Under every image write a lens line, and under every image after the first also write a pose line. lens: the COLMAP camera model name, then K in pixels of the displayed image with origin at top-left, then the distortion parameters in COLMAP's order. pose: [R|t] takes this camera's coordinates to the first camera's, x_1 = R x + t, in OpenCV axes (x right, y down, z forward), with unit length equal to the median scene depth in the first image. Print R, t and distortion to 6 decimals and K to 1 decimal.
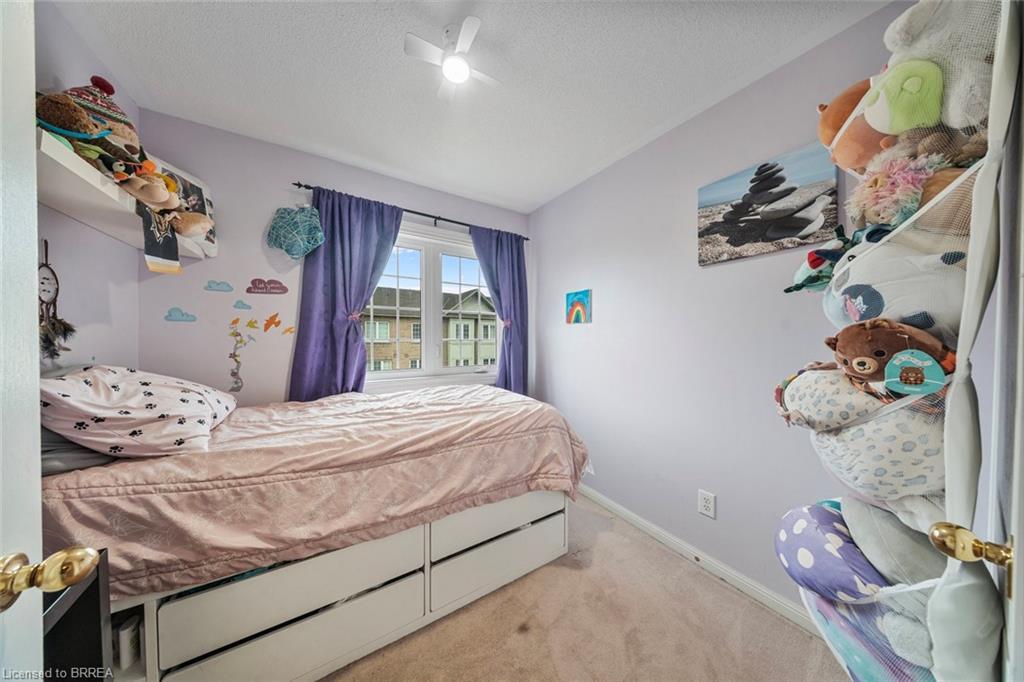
lens RADIAL K [[302.6, 0, 514.6], [0, 302.6, 338.9], [0, 0, 1]] dist [0.000884, -0.000017]
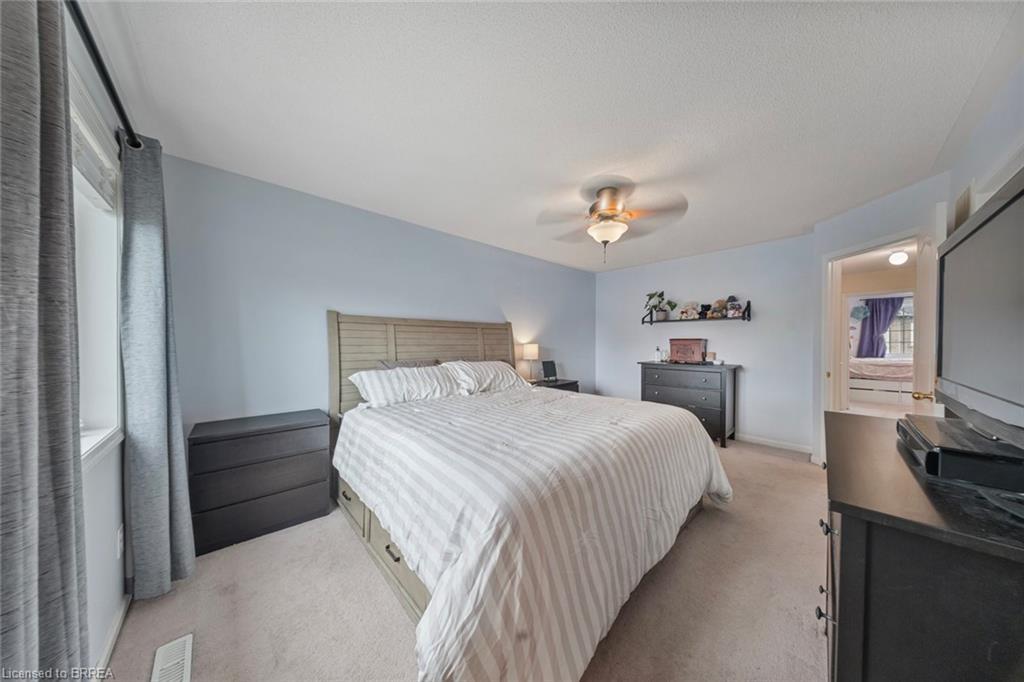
lens RADIAL K [[302.6, 0, 514.6], [0, 302.6, 338.9], [0, 0, 1]] dist [0.000884, -0.000017]
pose [[0.177428, -0.006927, -0.984109, 2.167137], [-0.014648, 0.999846, -0.009678, 0.063052], [0.984025, 0.016133, 0.177299, -3.790916]]
